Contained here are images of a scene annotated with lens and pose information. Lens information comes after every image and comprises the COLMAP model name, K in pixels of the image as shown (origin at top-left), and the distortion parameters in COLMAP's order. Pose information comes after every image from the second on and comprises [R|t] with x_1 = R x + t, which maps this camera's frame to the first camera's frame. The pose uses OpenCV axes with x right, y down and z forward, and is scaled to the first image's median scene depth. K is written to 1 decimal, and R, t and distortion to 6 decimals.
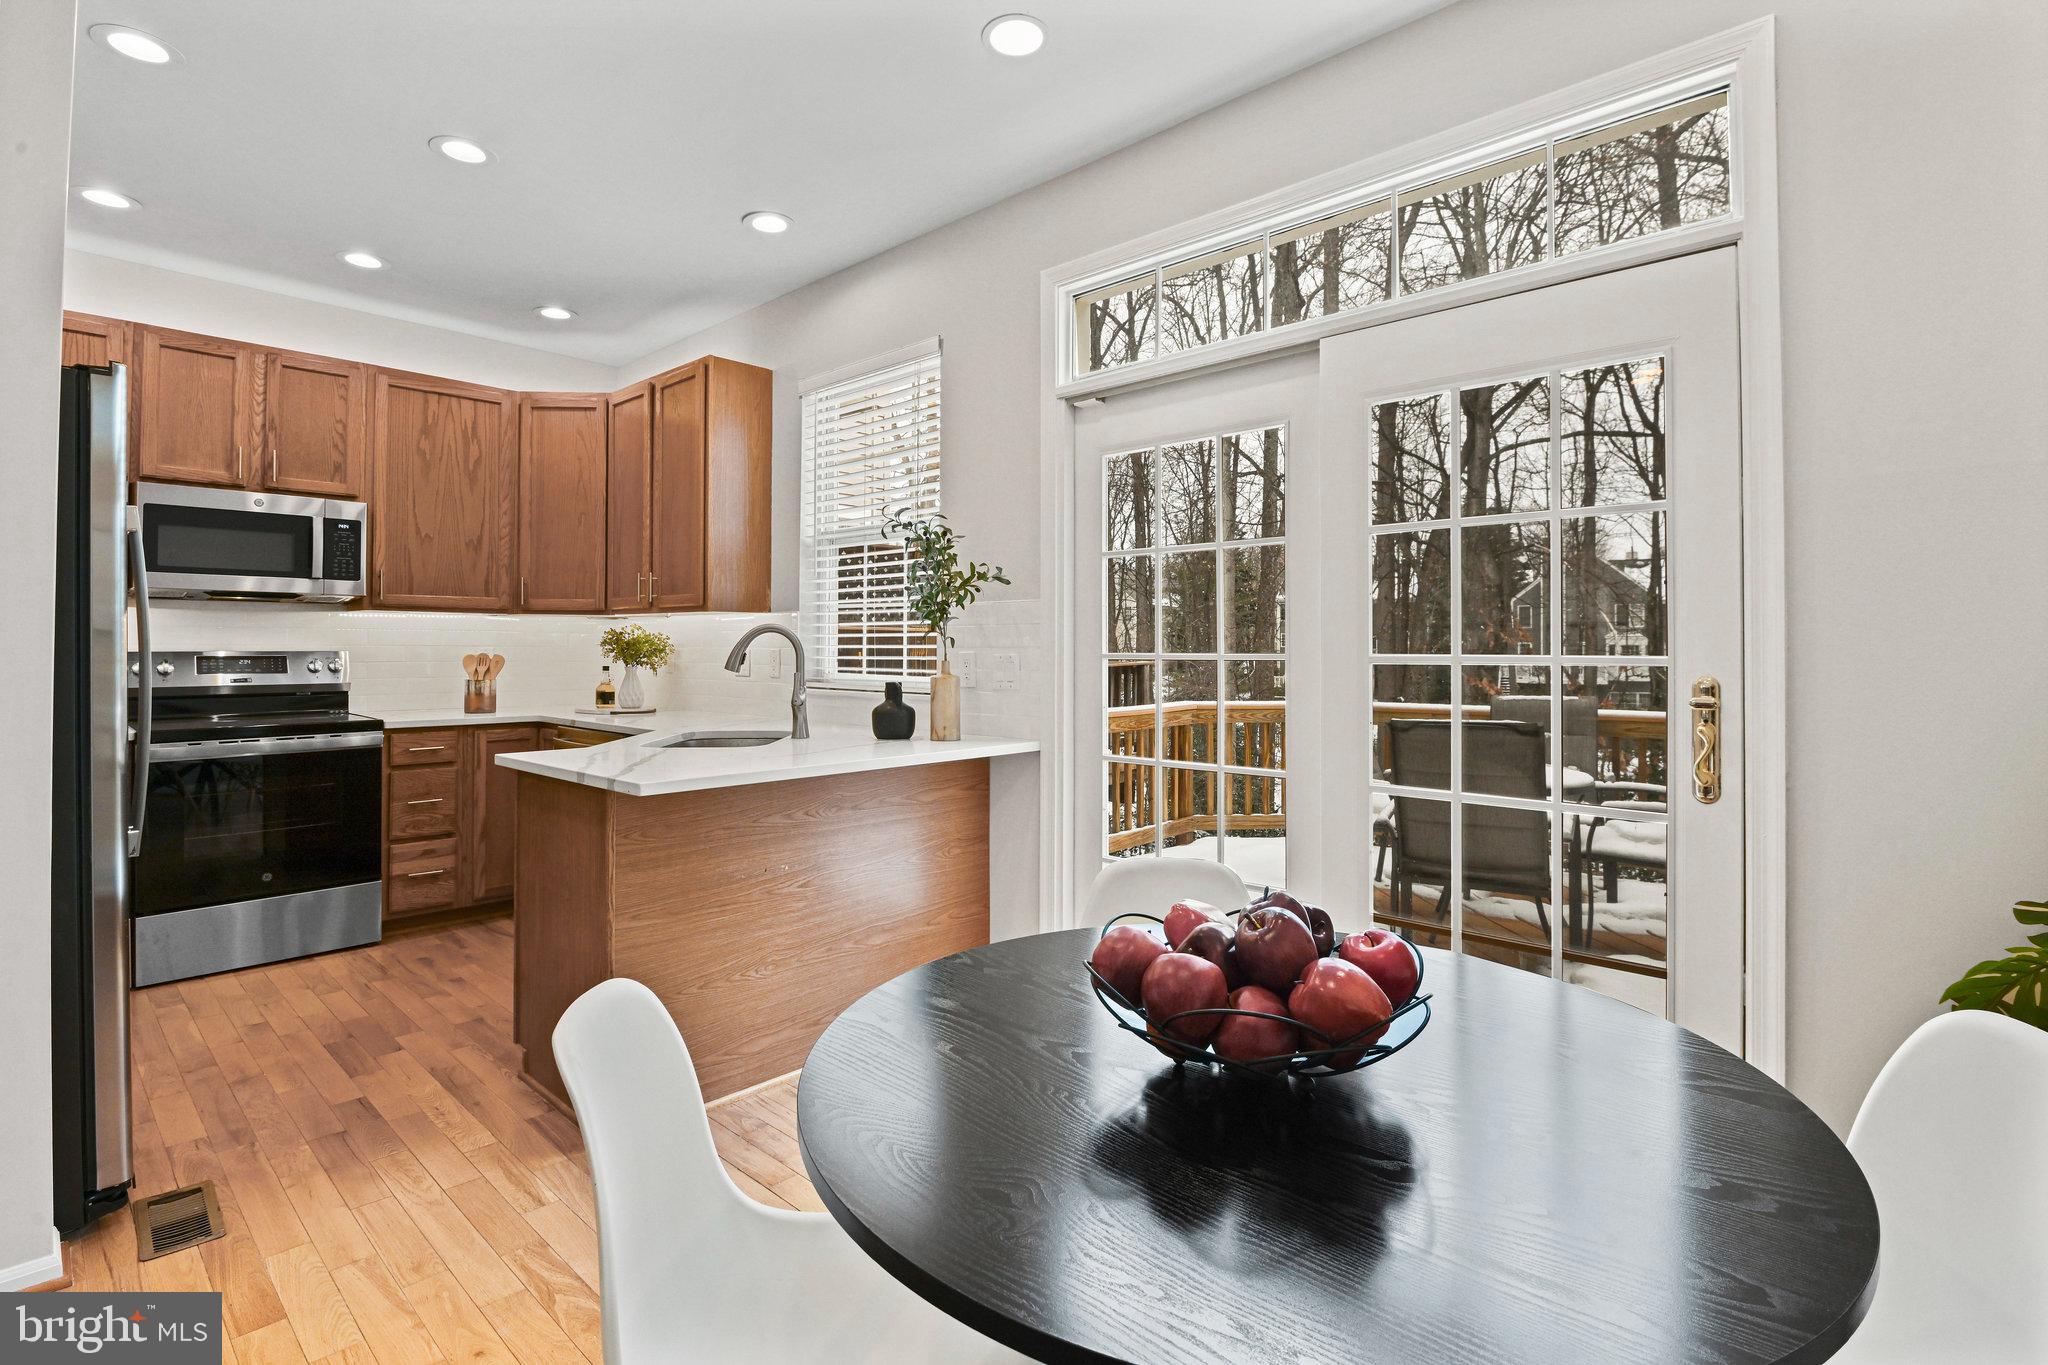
lens RADIAL K [[962.0, 0, 1022.7], [0, 962.0, 637.1], [0, 0, 1]] dist [-0.001357, -0.013324]
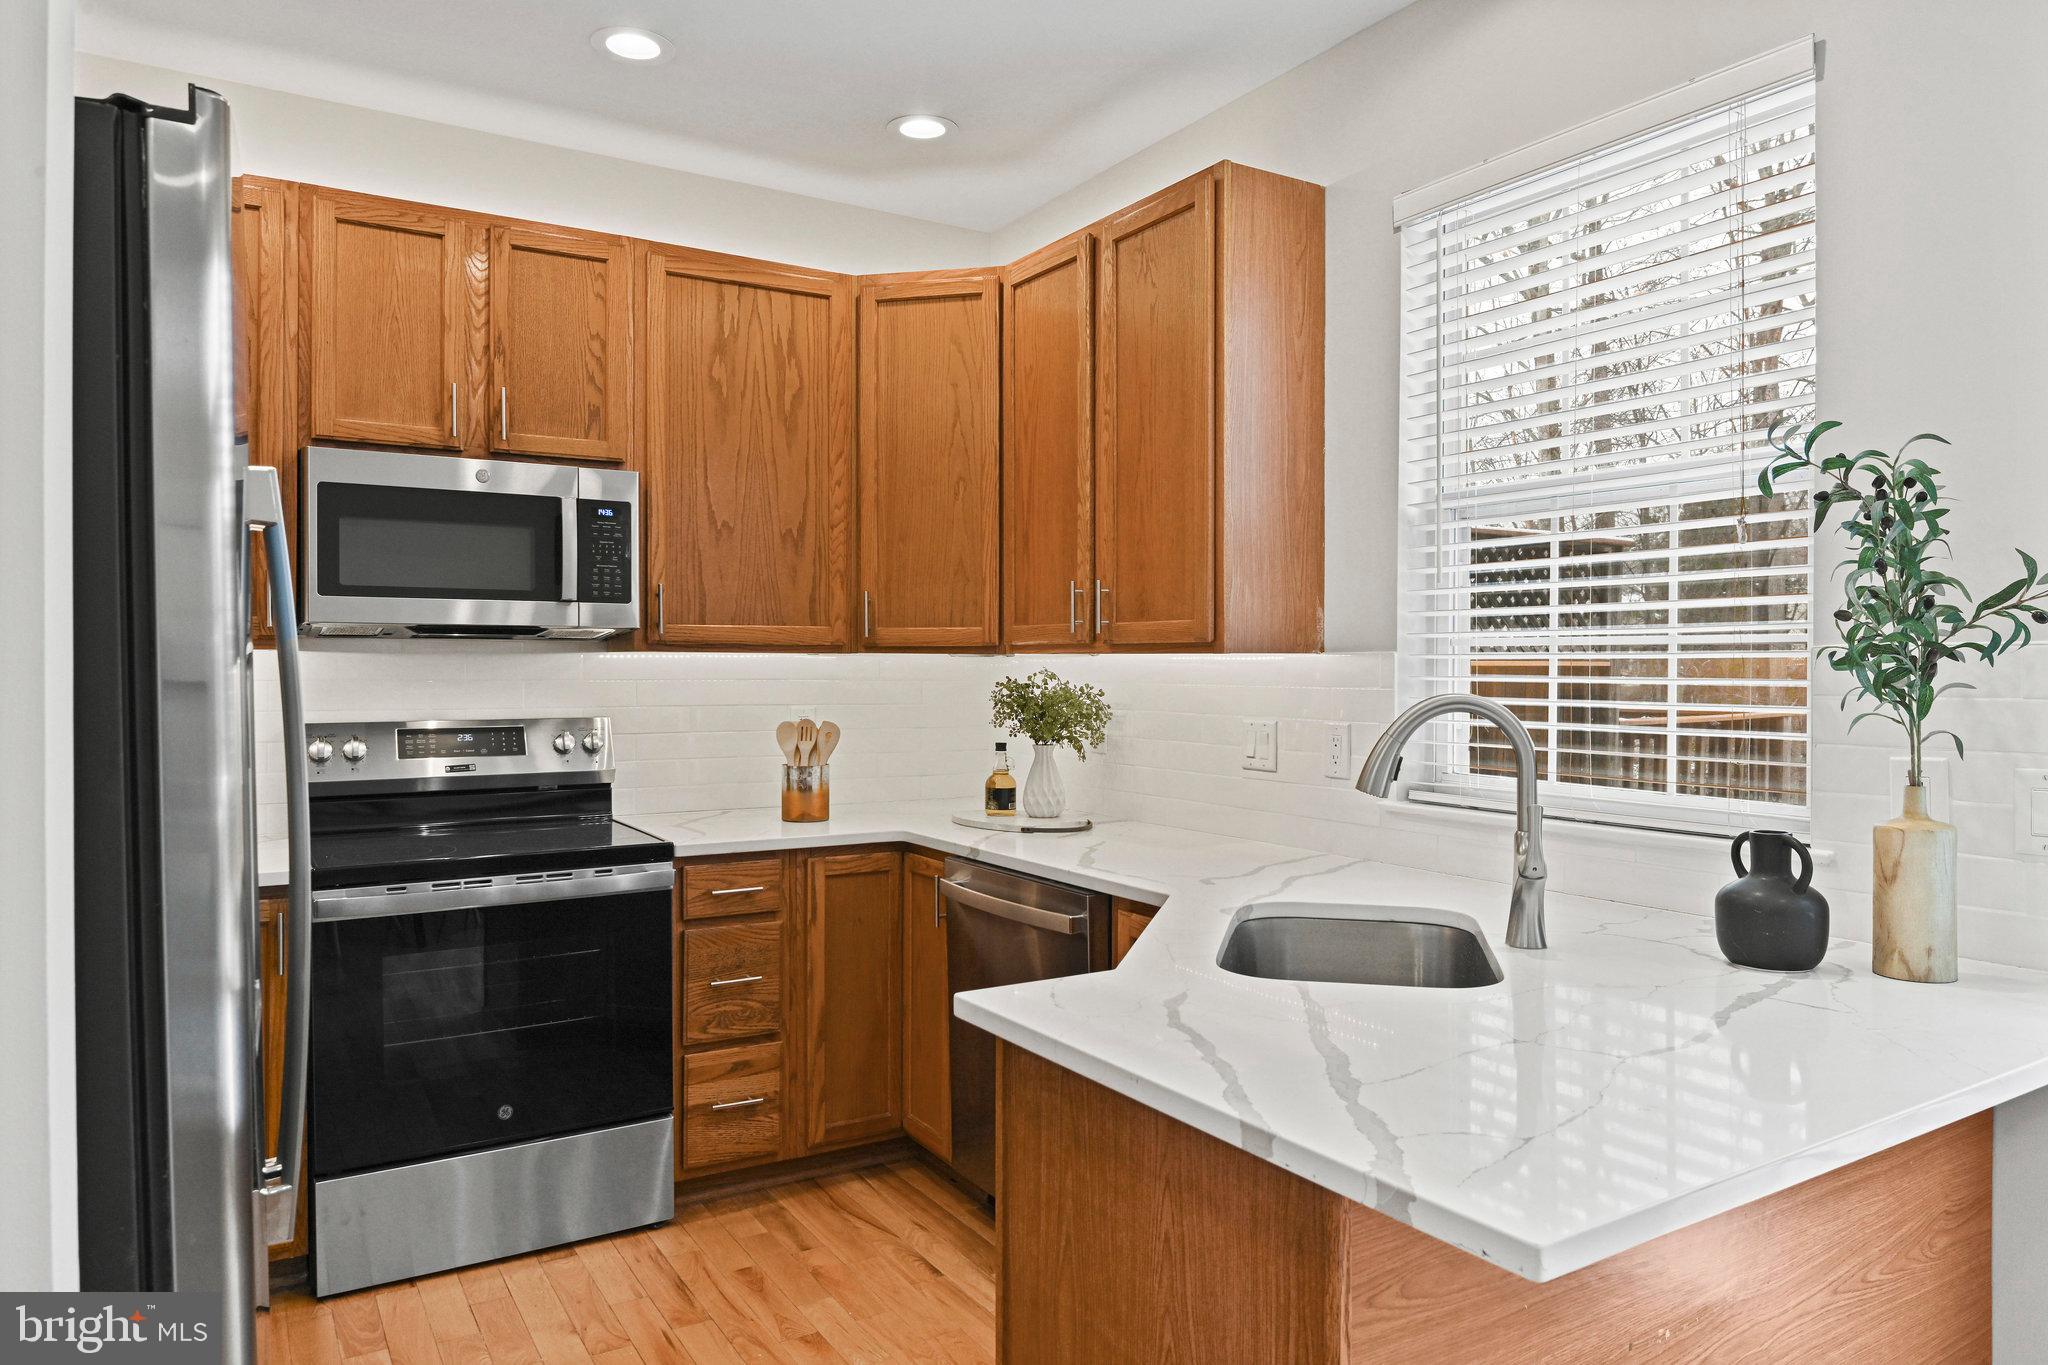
lens RADIAL K [[1319.1, 0, 1024.0], [0, 1319.1, 682.5], [0, 0, 1]] dist [0.022695, -0.060925]
pose [[0.963655, 0.002698, -0.267135, -0.234711], [0.003962, 0.999695, 0.024391, -0.028483], [0.267119, -0.024563, 0.963350, 0.270808]]
